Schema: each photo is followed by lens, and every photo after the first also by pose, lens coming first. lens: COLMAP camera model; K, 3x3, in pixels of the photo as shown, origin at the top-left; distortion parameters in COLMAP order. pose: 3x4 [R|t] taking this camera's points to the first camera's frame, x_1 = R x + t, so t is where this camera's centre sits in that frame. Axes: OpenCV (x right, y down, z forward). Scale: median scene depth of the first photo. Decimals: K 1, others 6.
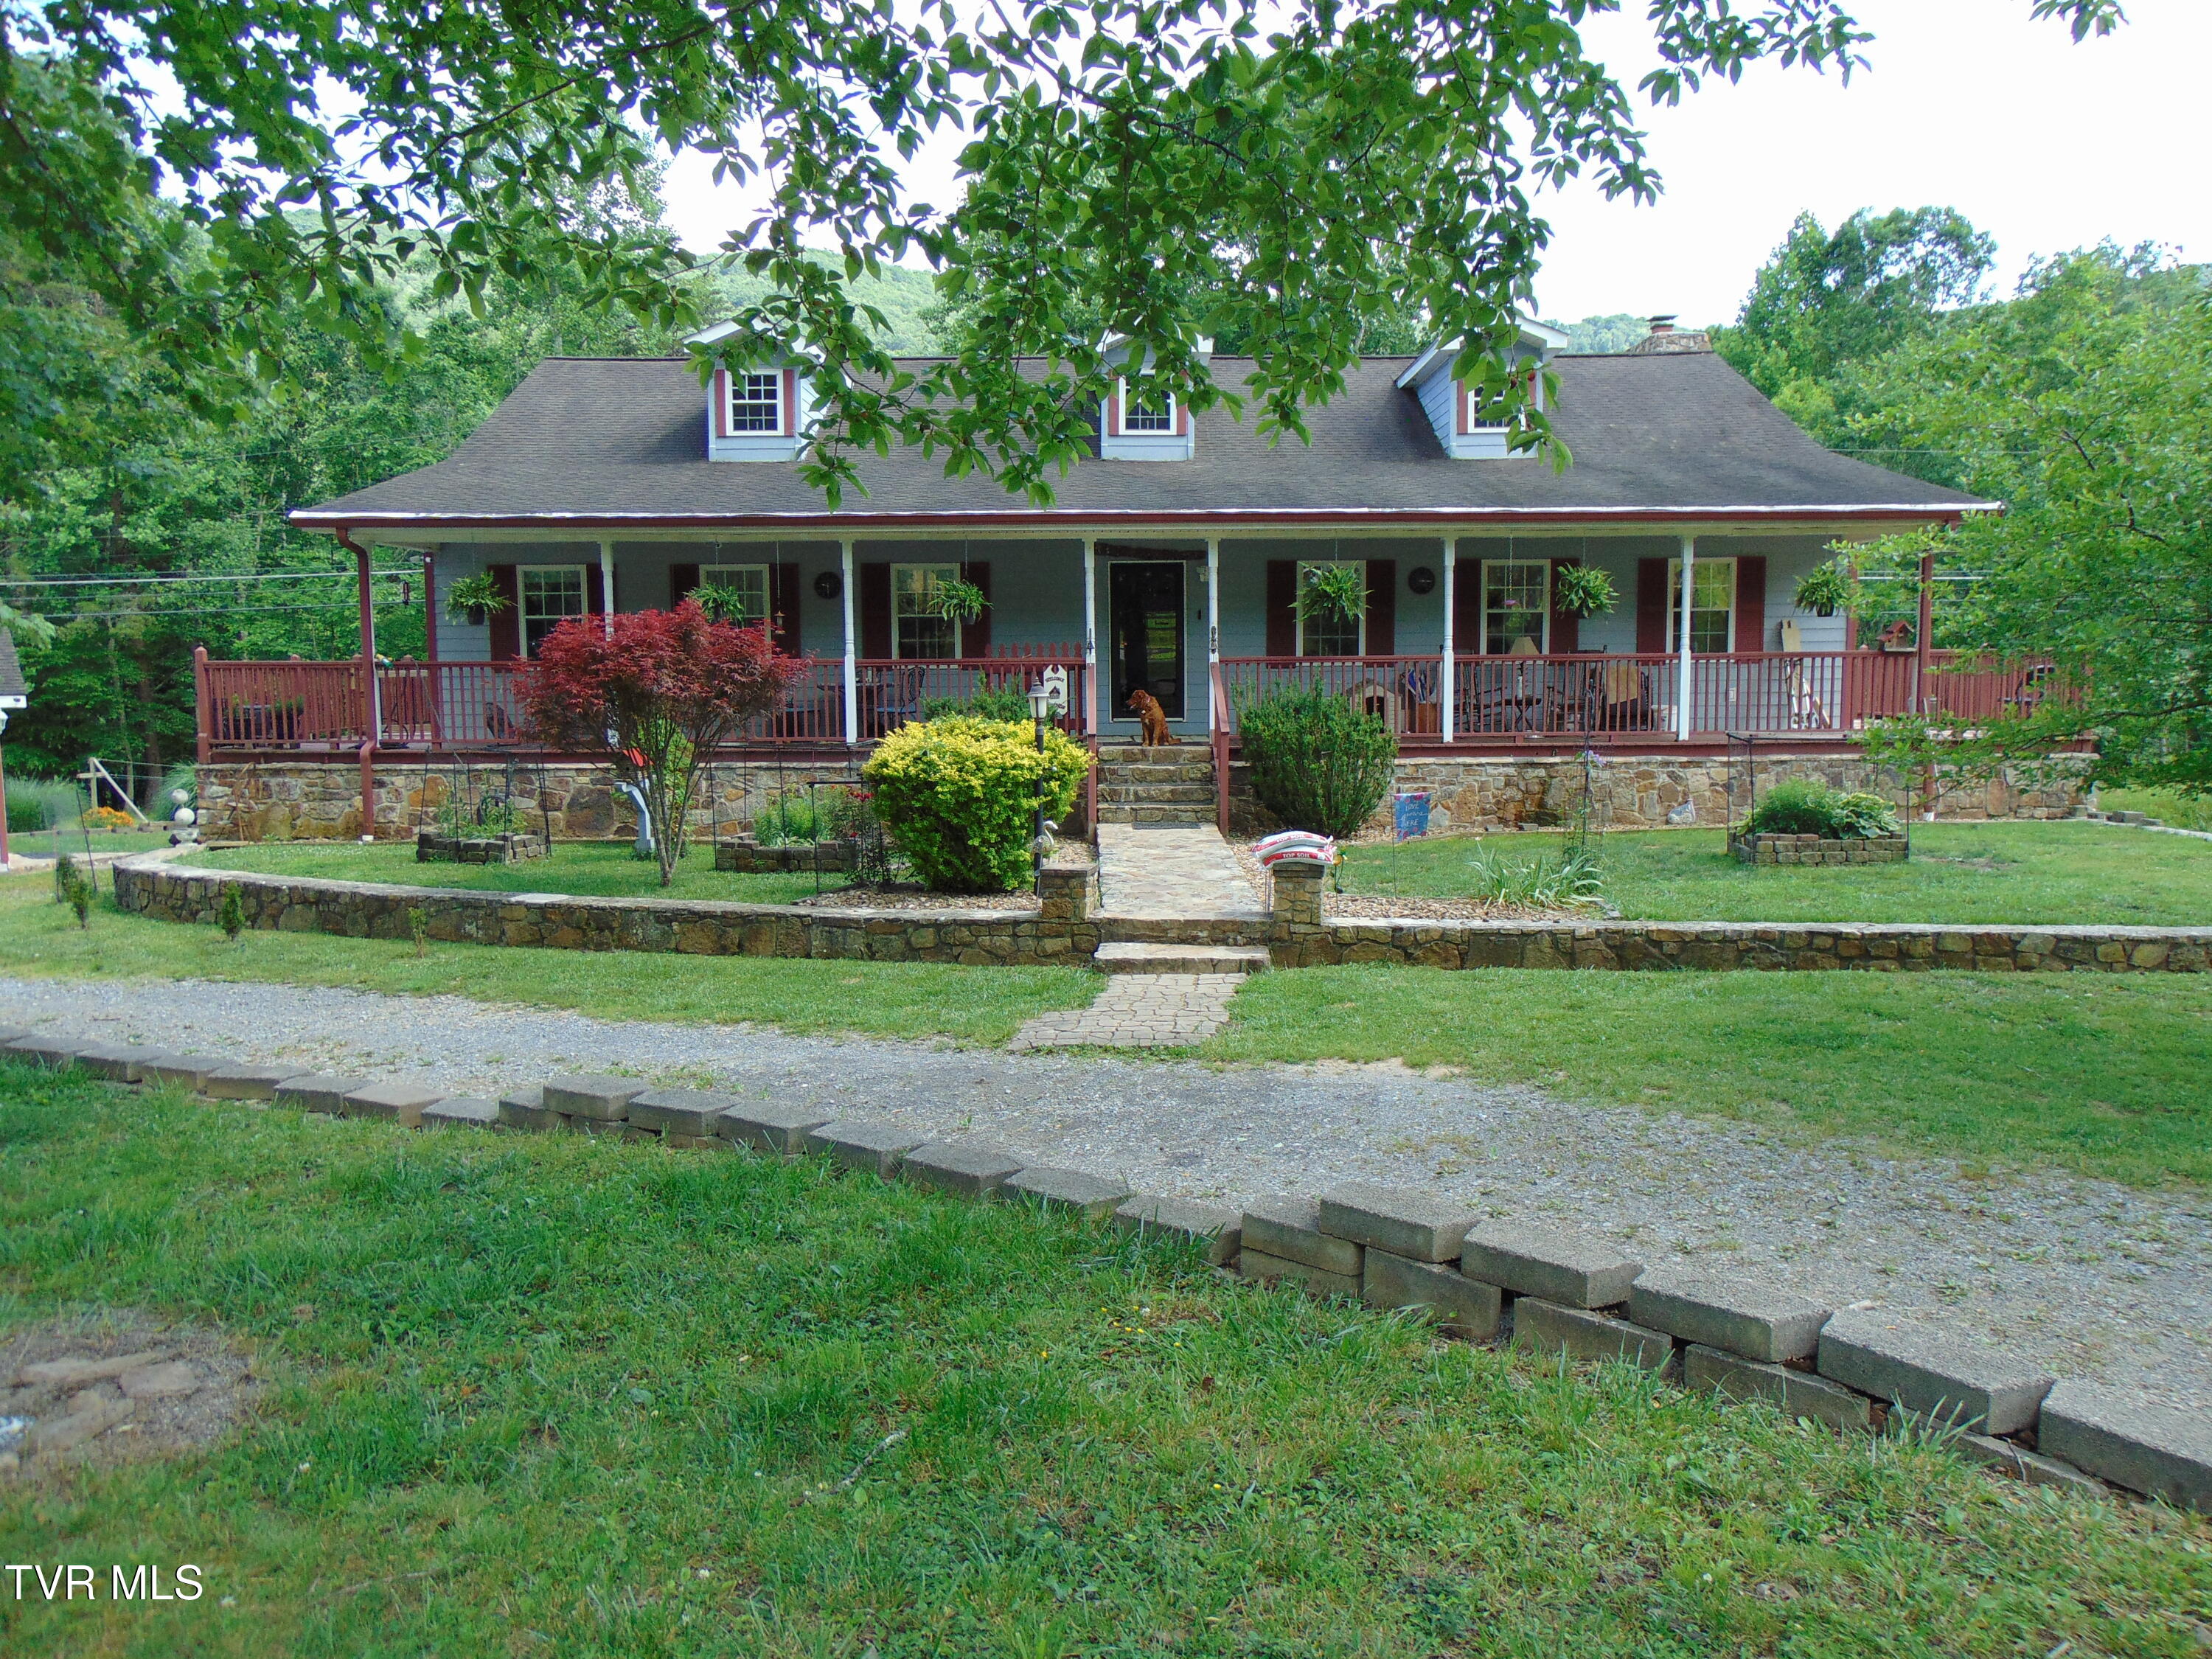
lens RADIAL K [[1660.2, 0, 1110.1], [0, 1660.2, 826.8], [0, 0, 1]] dist [-0.006420, 0.007521]
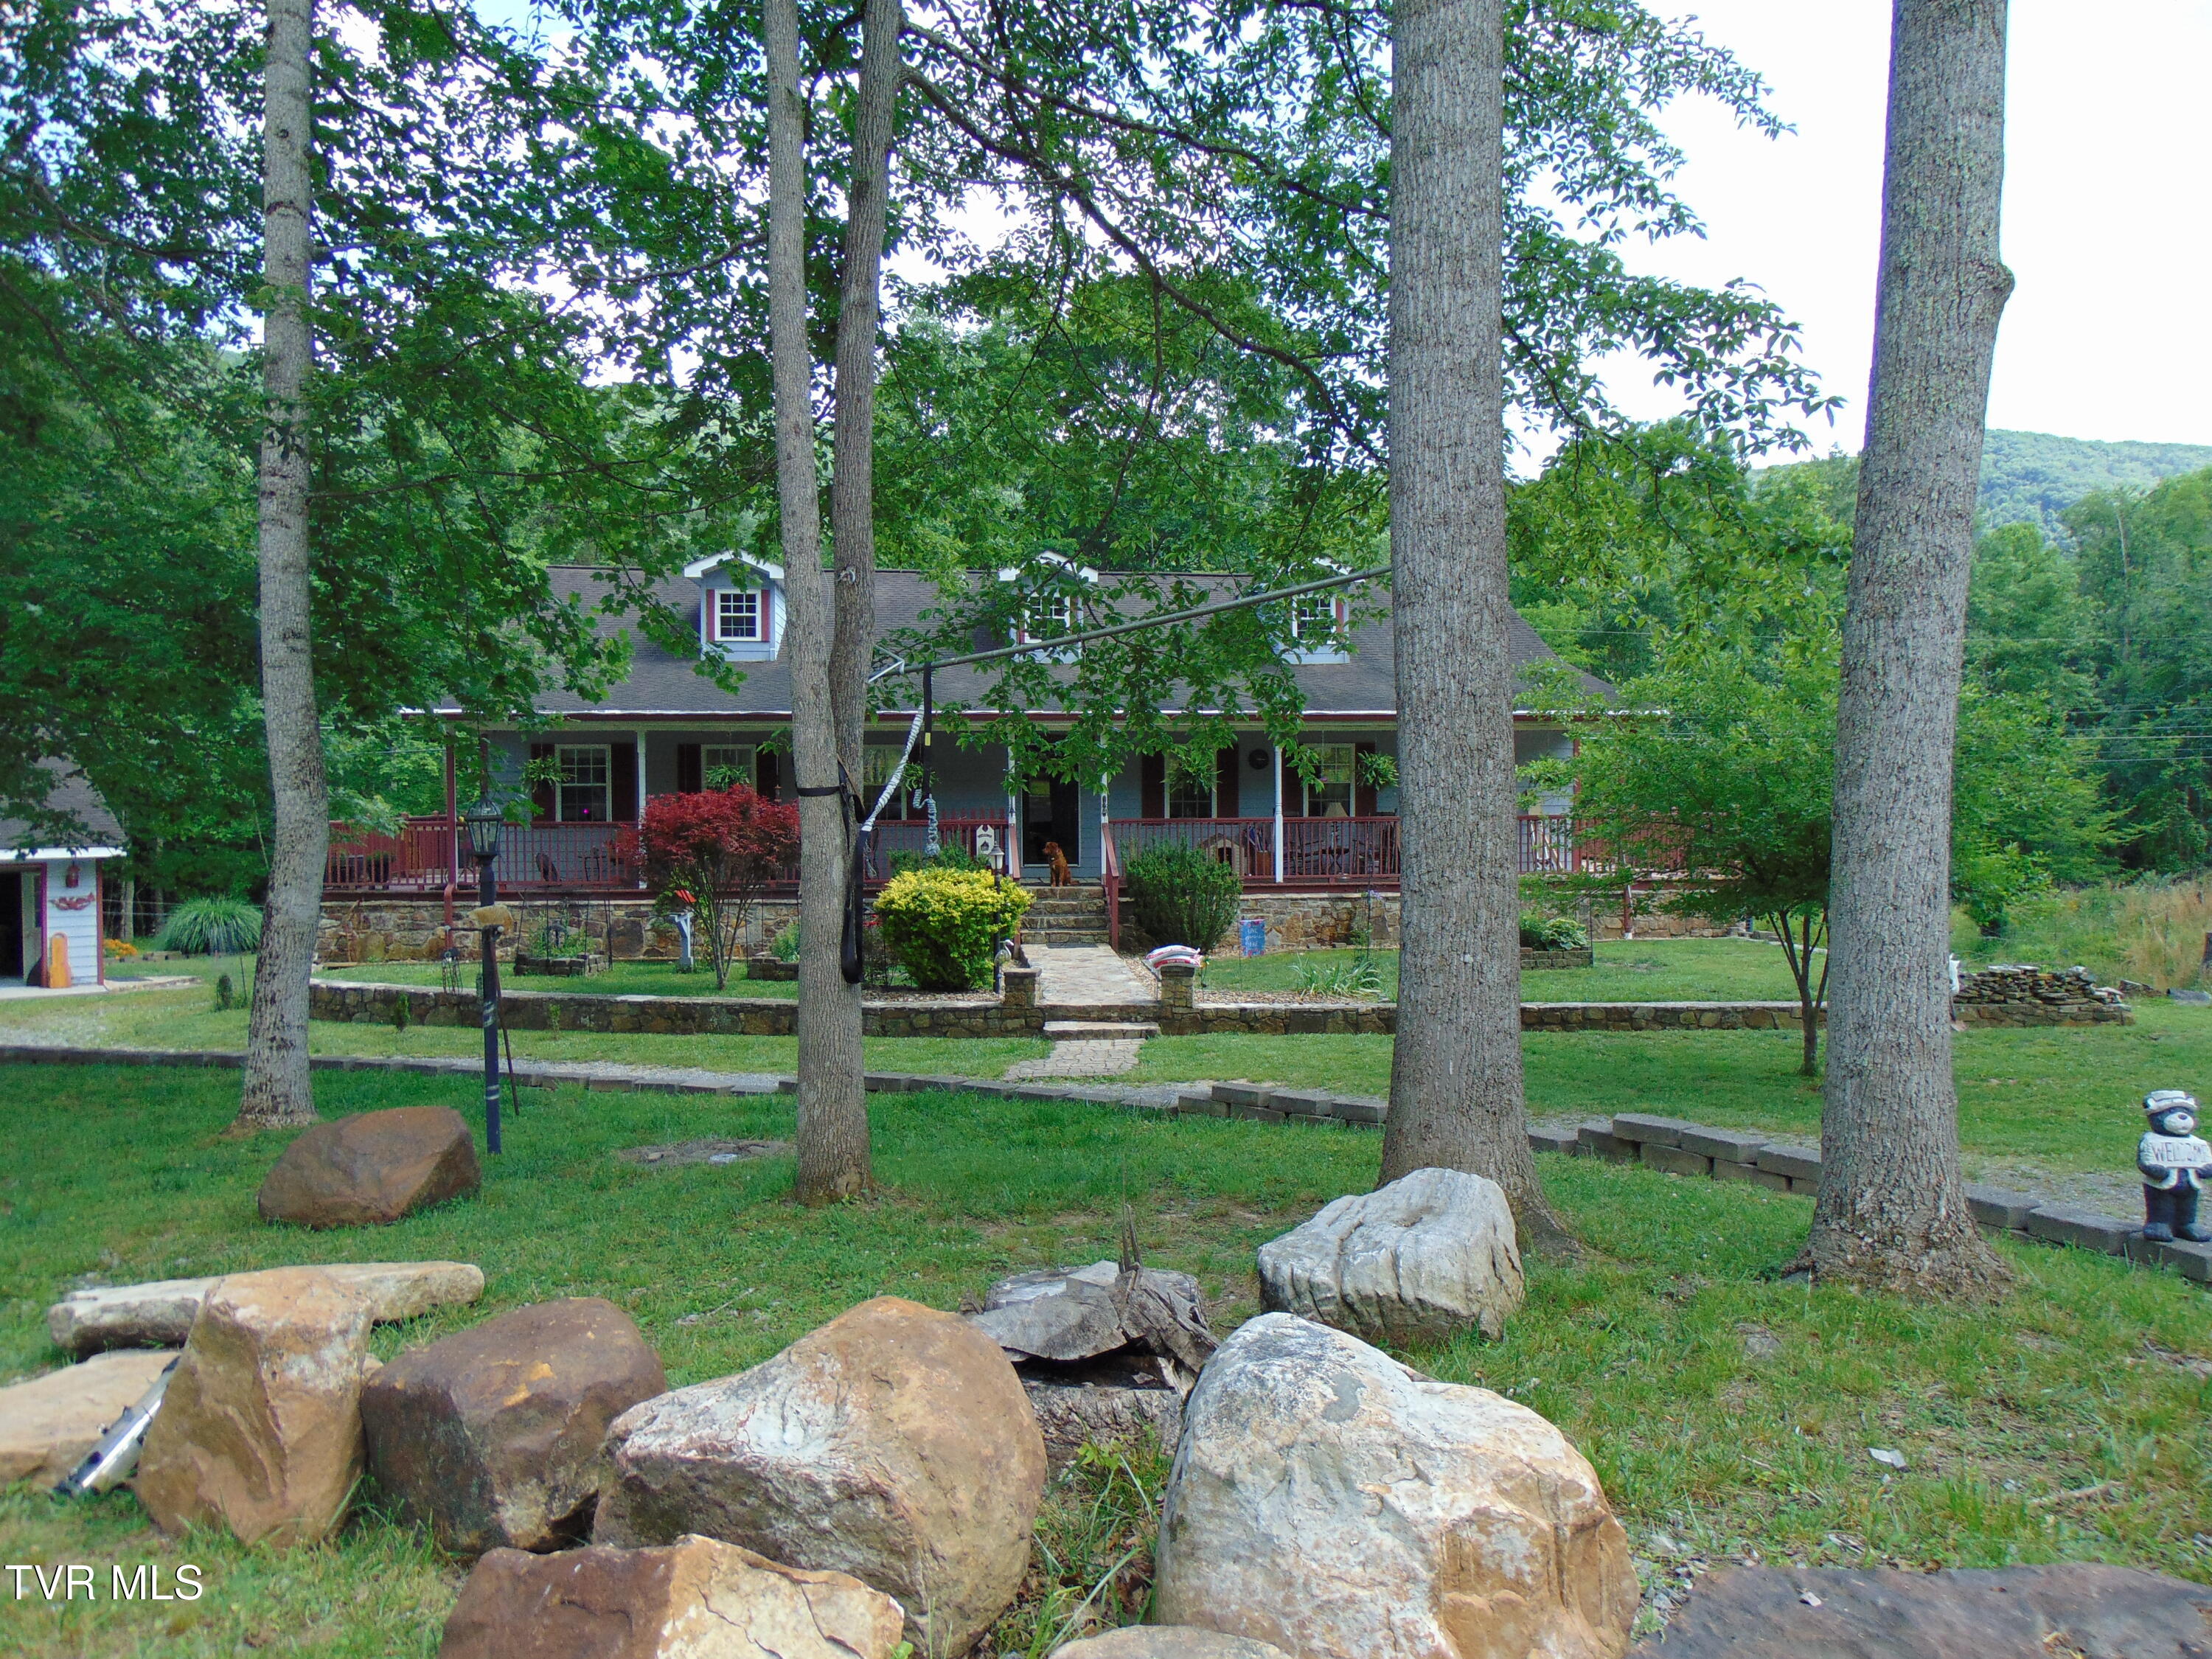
lens RADIAL K [[1660.2, 0, 1101.4], [0, 1660.2, 831.9], [0, 0, 1]] dist [-0.006420, 0.007521]
pose [[0.996267, 0.000084, 0.086322, -0.075628], [0.006477, 0.997107, -0.075729, 0.012153], [-0.086079, 0.076005, 0.993385, -0.441145]]
